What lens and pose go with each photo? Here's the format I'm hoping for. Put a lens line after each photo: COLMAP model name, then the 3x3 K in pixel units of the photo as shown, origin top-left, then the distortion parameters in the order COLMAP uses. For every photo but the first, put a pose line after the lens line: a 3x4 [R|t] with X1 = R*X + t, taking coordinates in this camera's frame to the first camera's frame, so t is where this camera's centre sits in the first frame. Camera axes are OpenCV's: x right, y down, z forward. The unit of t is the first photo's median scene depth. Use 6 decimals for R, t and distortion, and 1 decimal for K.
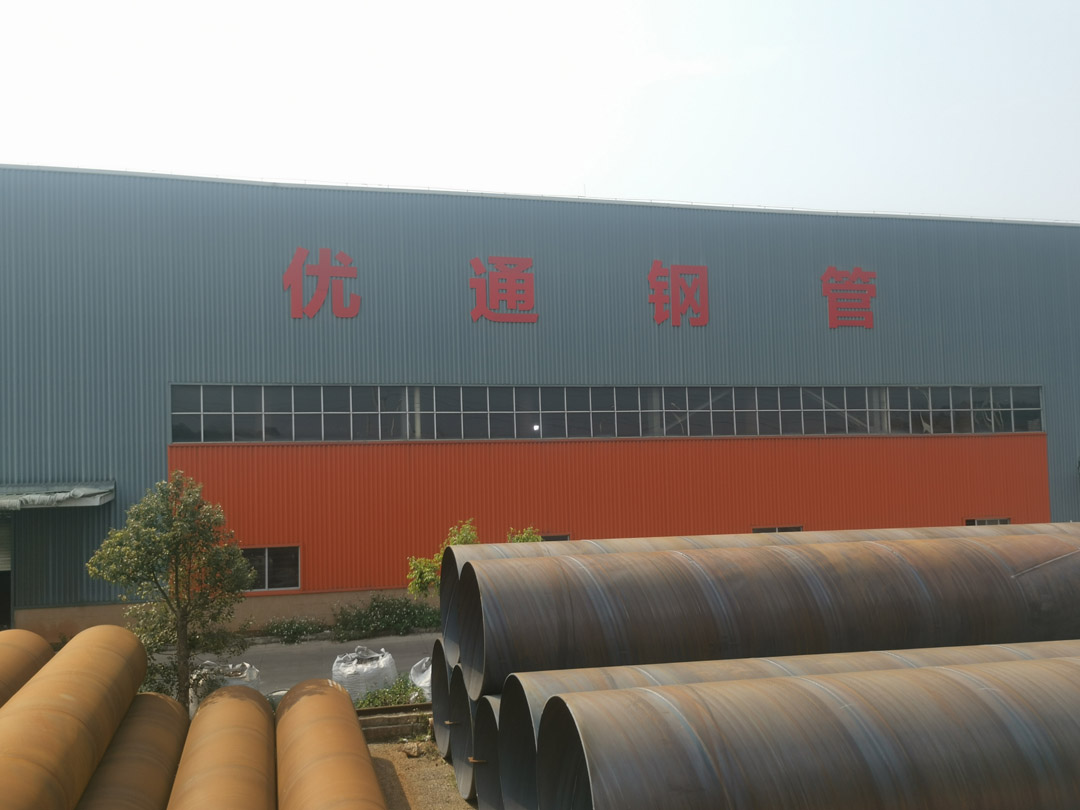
lens RADIAL K [[1106.8, 0, 540.5], [0, 1106.8, 395.6], [0, 0, 1]] dist [0.080502, 0.000000]
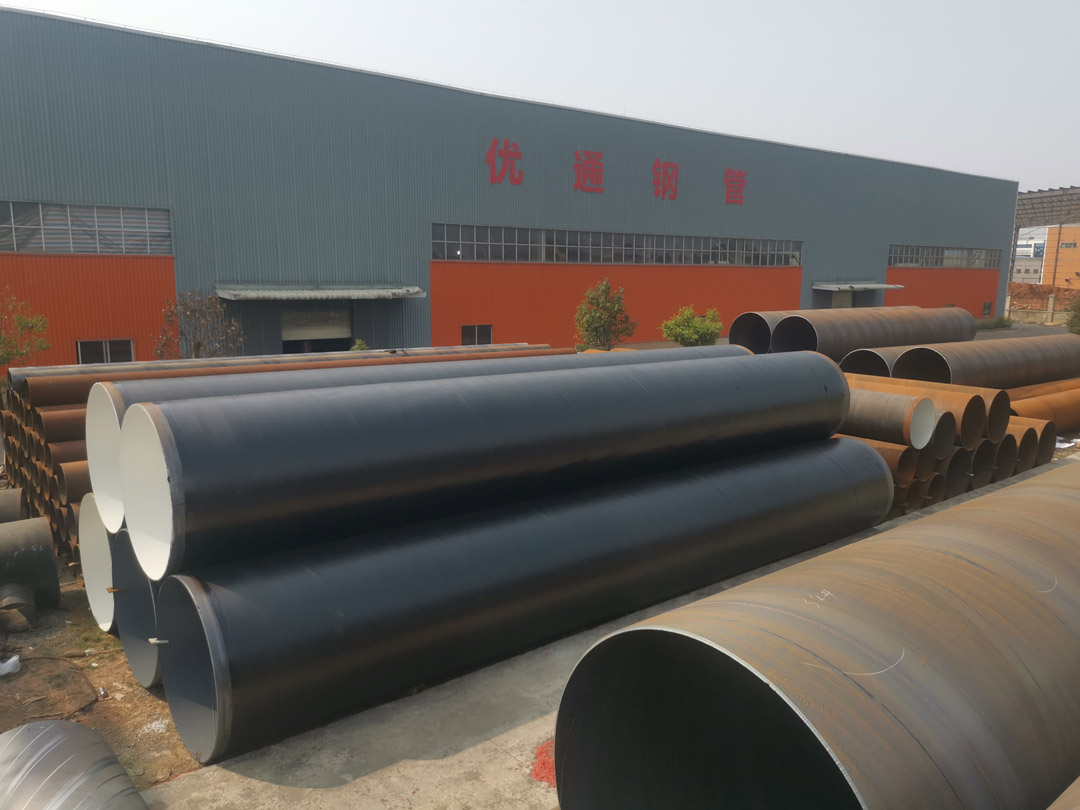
lens RADIAL K [[843.4, 0, 549.2], [0, 843.4, 407.1], [0, 0, 1]] dist [0.032079, -0.013088]
pose [[0.921338, -0.037827, 0.386917, -0.539784], [-0.043377, 0.979038, 0.199007, 0.000454], [-0.386334, -0.200136, 0.900384, -0.171598]]
